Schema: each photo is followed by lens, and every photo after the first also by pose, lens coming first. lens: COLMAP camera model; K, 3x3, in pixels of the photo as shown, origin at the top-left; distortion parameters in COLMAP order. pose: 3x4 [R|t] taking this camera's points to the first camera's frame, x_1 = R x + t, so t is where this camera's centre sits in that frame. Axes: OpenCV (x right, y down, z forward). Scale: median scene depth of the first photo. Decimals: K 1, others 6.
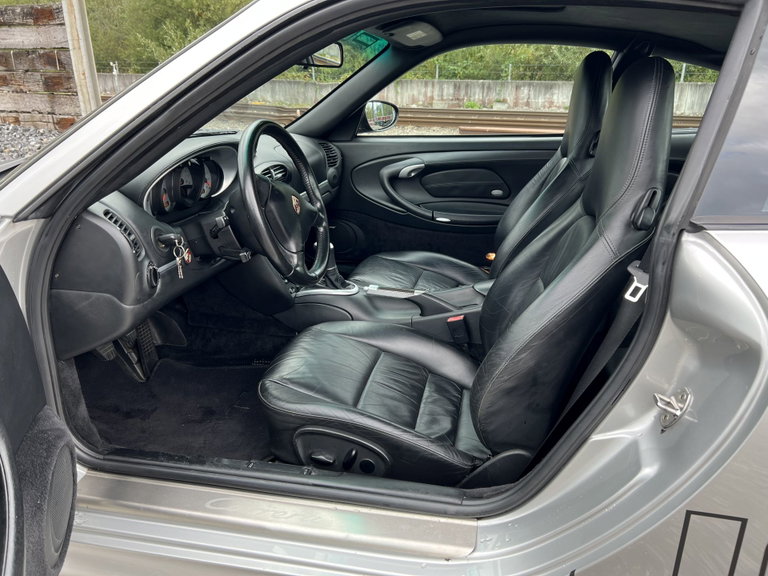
lens RADIAL K [[580.3, 0, 386.9], [0, 580.3, 276.4], [0, 0, 1]] dist [0.040392, -0.046285]
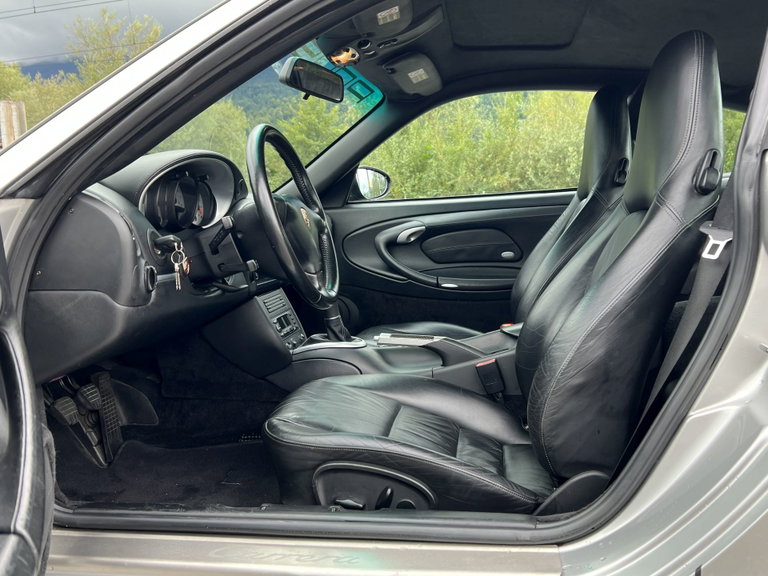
lens RADIAL K [[665.0, 0, 381.0], [0, 665.0, 281.6], [0, 0, 1]] dist [0.031136, -0.043925]
pose [[0.998503, -0.029860, 0.045833, -0.073805], [0.039470, 0.973391, -0.225727, 0.165087], [-0.037873, 0.227198, 0.973112, 0.025184]]
